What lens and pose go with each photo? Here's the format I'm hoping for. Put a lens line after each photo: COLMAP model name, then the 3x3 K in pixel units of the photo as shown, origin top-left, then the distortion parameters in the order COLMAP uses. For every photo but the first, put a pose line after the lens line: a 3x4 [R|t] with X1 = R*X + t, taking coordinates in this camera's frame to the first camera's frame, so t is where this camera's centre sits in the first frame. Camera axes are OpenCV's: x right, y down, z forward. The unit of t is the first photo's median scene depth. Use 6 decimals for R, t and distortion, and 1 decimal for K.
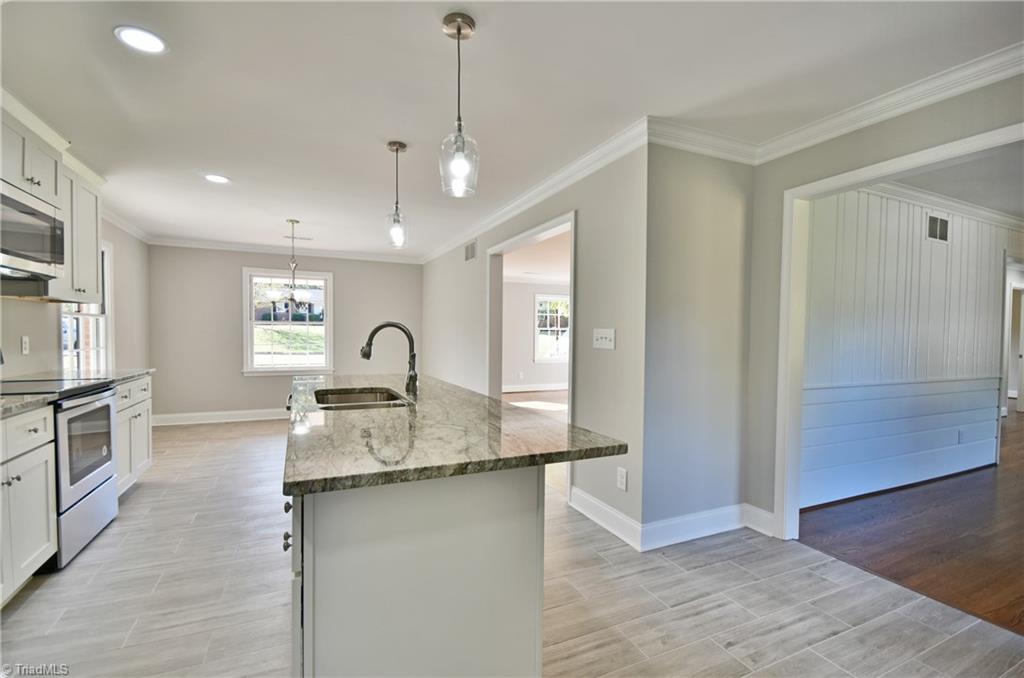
lens RADIAL K [[455.3, 0, 512.0], [0, 455.3, 339.0], [0, 0, 1]] dist [-0.001734, -0.000359]
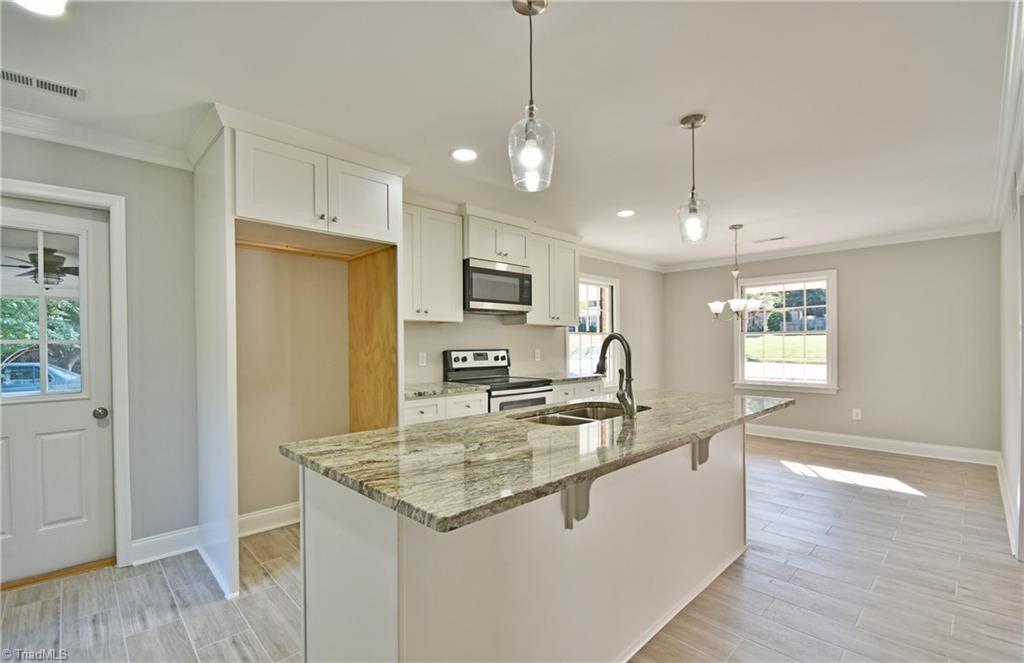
lens RADIAL K [[454.7, 0, 501.3], [0, 454.7, 343.7], [0, 0, 1]] dist [0.000801, 0.000071]
pose [[0.327860, -0.013136, -0.944635, 0.428494], [-0.000570, 0.999900, -0.014102, -0.004220], [0.944726, 0.005162, 0.327820, 0.413479]]
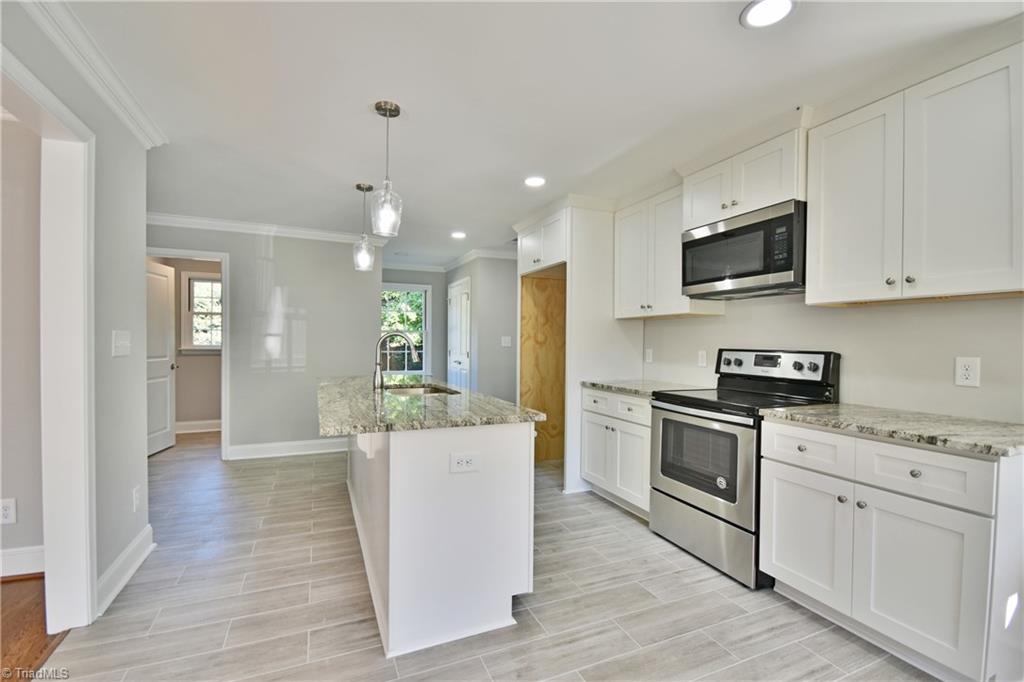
lens RADIAL K [[455.3, 0, 512.0], [0, 455.3, 341.0], [0, 0, 1]] dist [-0.001734, -0.000359]
pose [[-0.999384, -0.019668, 0.029075, -0.511662], [-0.019297, 0.999729, 0.012992, -0.028199], [-0.029323, 0.012423, -0.999493, 1.856884]]
